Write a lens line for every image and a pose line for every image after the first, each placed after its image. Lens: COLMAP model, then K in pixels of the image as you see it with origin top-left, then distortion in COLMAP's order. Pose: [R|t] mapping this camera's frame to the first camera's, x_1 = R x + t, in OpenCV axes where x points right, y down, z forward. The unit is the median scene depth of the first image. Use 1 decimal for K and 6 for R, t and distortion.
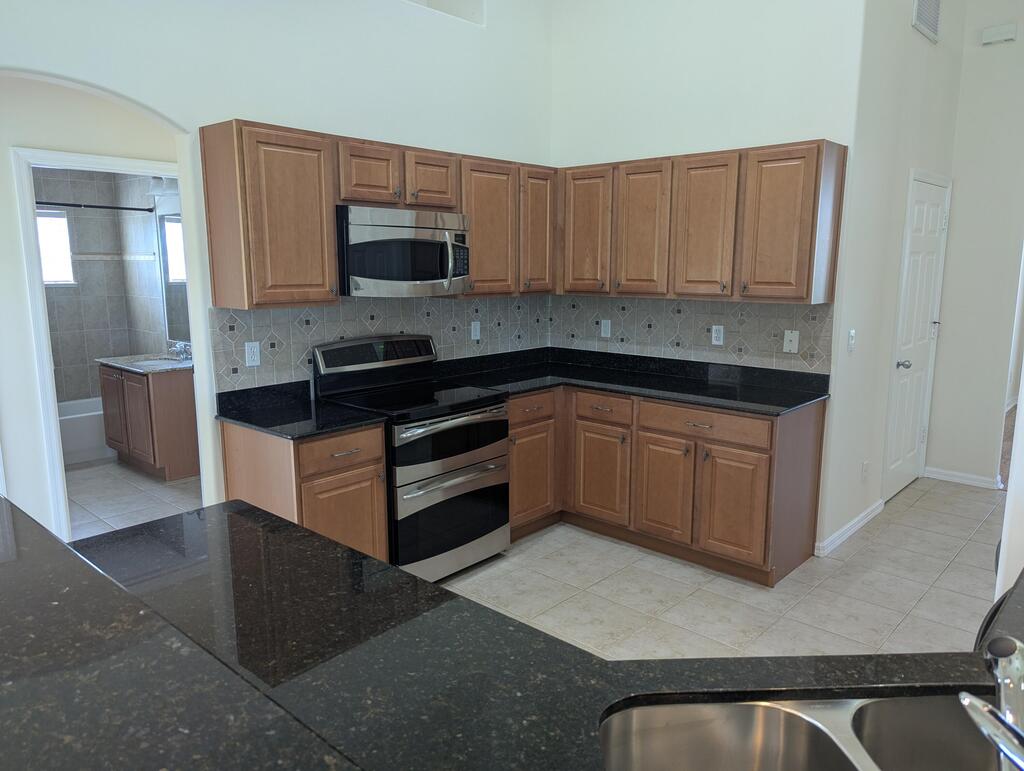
lens RADIAL K [[720.0, 0, 529.3], [0, 720.0, 381.9], [0, 0, 1]] dist [0.027078, -0.004217]
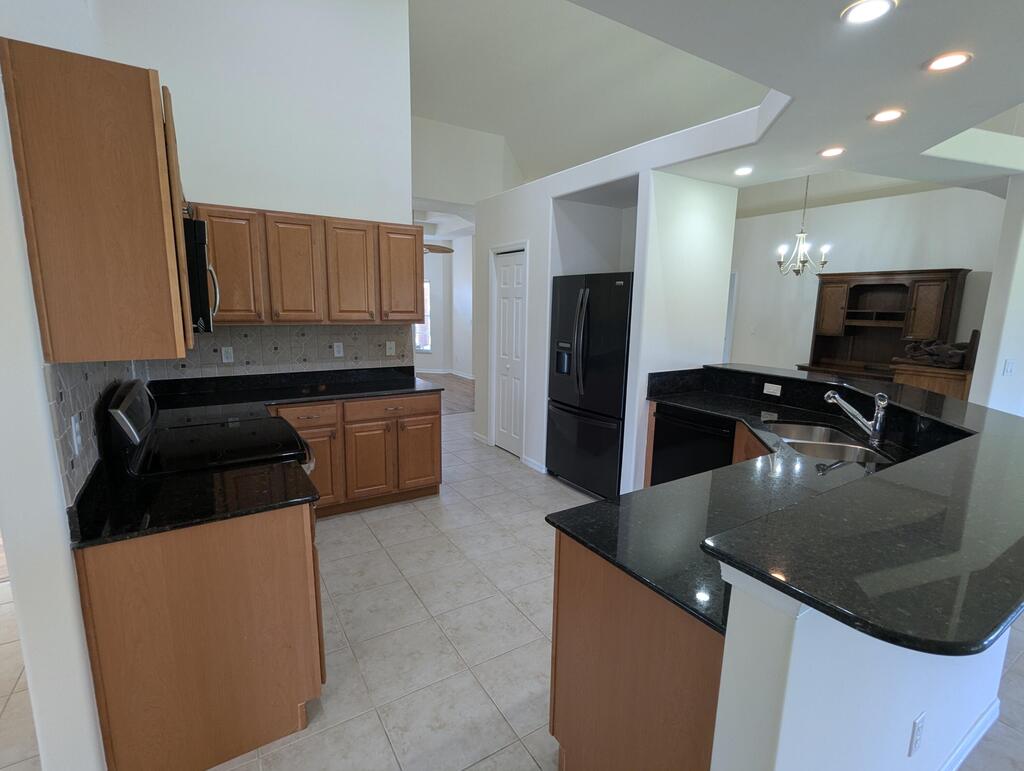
lens RADIAL K [[482.7, 0, 512.0], [0, 482.7, 385.5], [0, 0, 1]] dist [-0.000280, -0.000276]
pose [[0.272024, -0.158566, 0.949136, -0.583159], [0.138761, 0.982486, 0.124369, -0.070643], [-0.952233, 0.097872, 0.289263, 0.444323]]
